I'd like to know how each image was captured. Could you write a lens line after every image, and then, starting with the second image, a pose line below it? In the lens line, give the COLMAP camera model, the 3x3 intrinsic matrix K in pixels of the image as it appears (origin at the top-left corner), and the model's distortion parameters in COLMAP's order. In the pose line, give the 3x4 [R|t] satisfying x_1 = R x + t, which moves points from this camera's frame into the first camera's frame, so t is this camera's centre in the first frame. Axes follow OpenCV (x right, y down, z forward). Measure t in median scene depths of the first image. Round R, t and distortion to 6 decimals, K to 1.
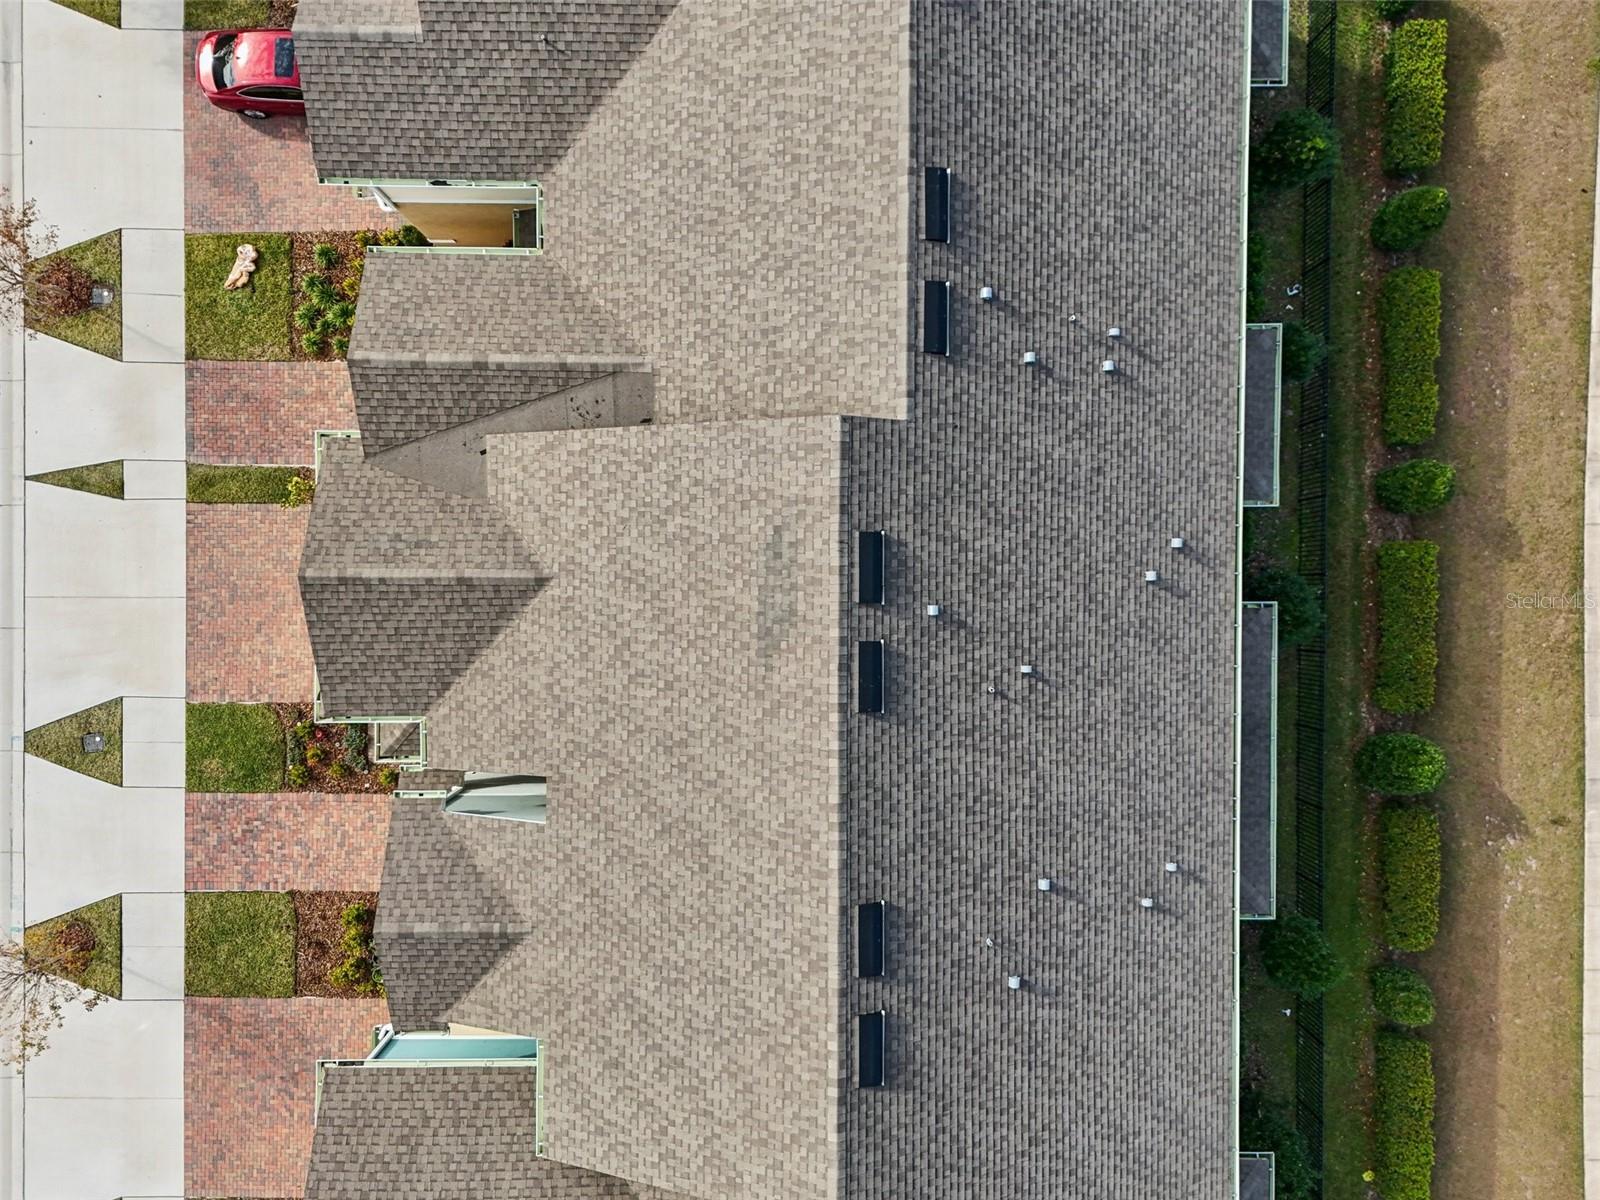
lens RADIAL K [[1233.6, 0, 796.9], [0, 1233.6, 601.1], [0, 0, 1]] dist [0.064022, -0.050739]
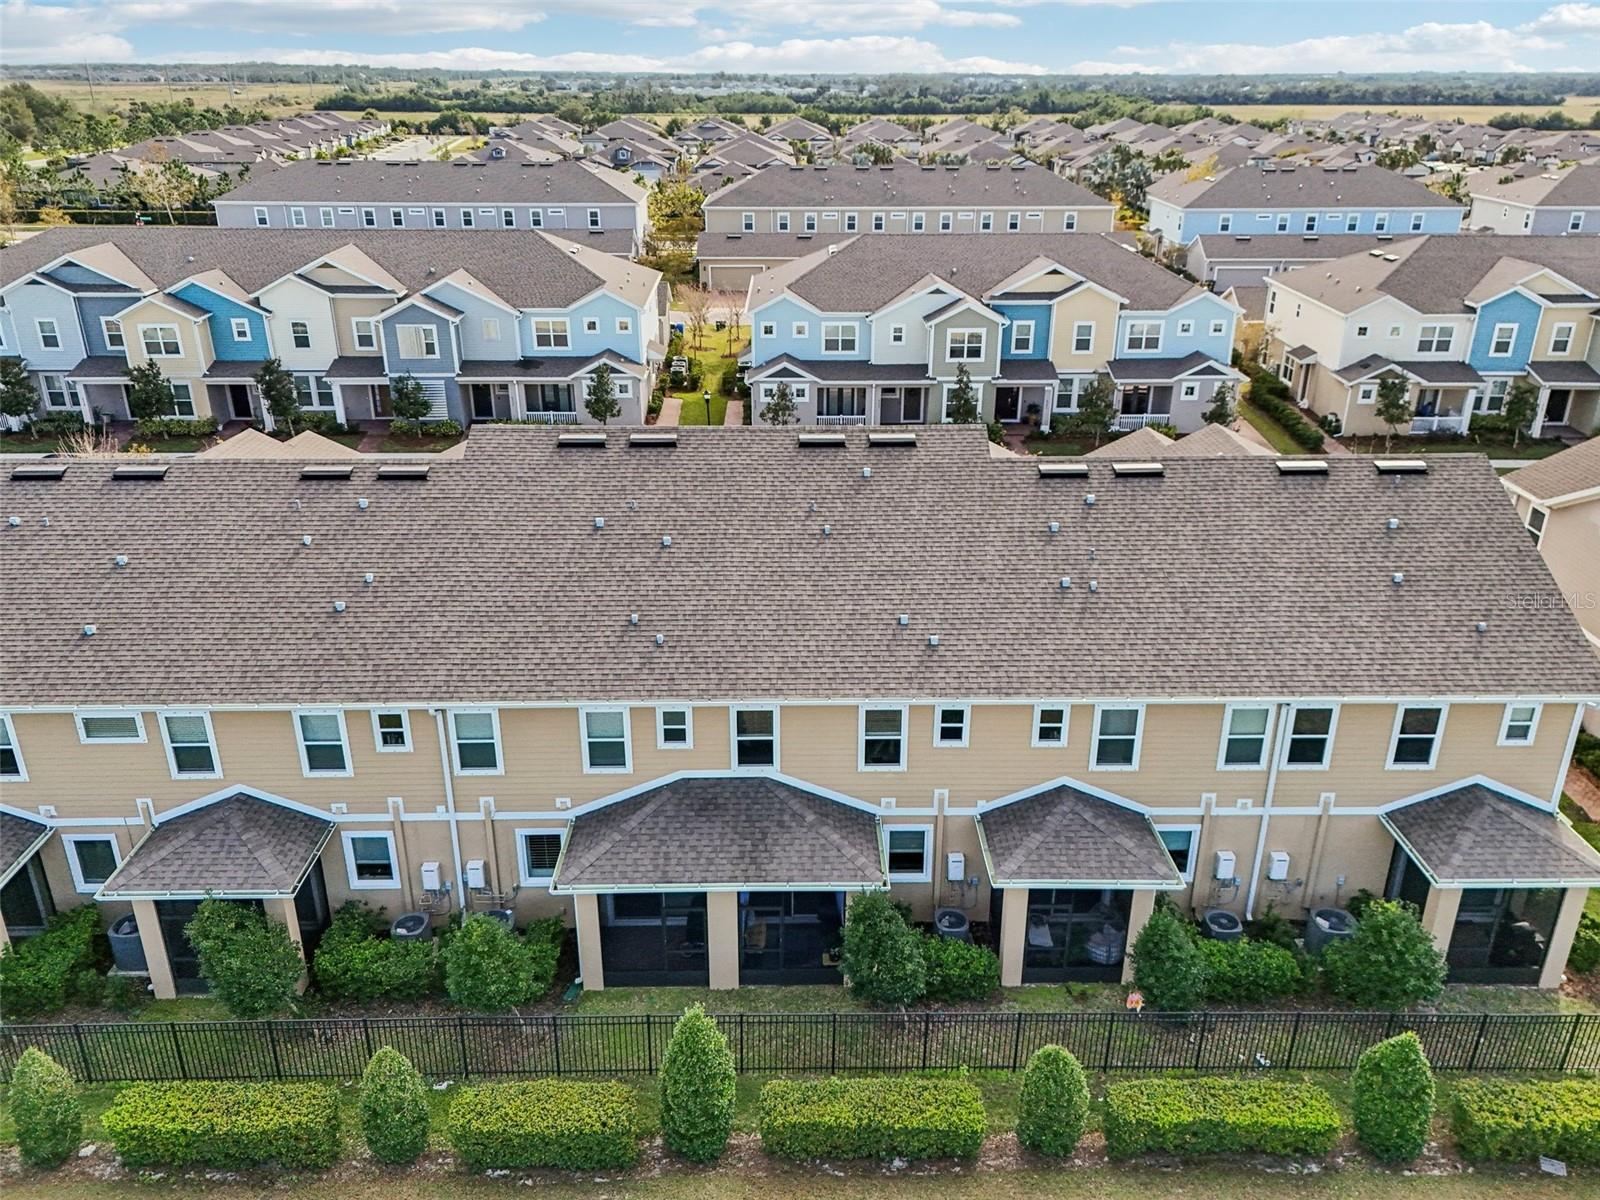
lens RADIAL K [[1233.6, 0, 792.3], [0, 1233.6, 593.5], [0, 0, 1]] dist [0.064022, -0.050739]
pose [[0.019701, 0.379260, -0.925081, 1.392356], [-0.999417, -0.018341, -0.028804, 0.125076], [-0.027891, 0.925109, 0.378677, 0.523454]]
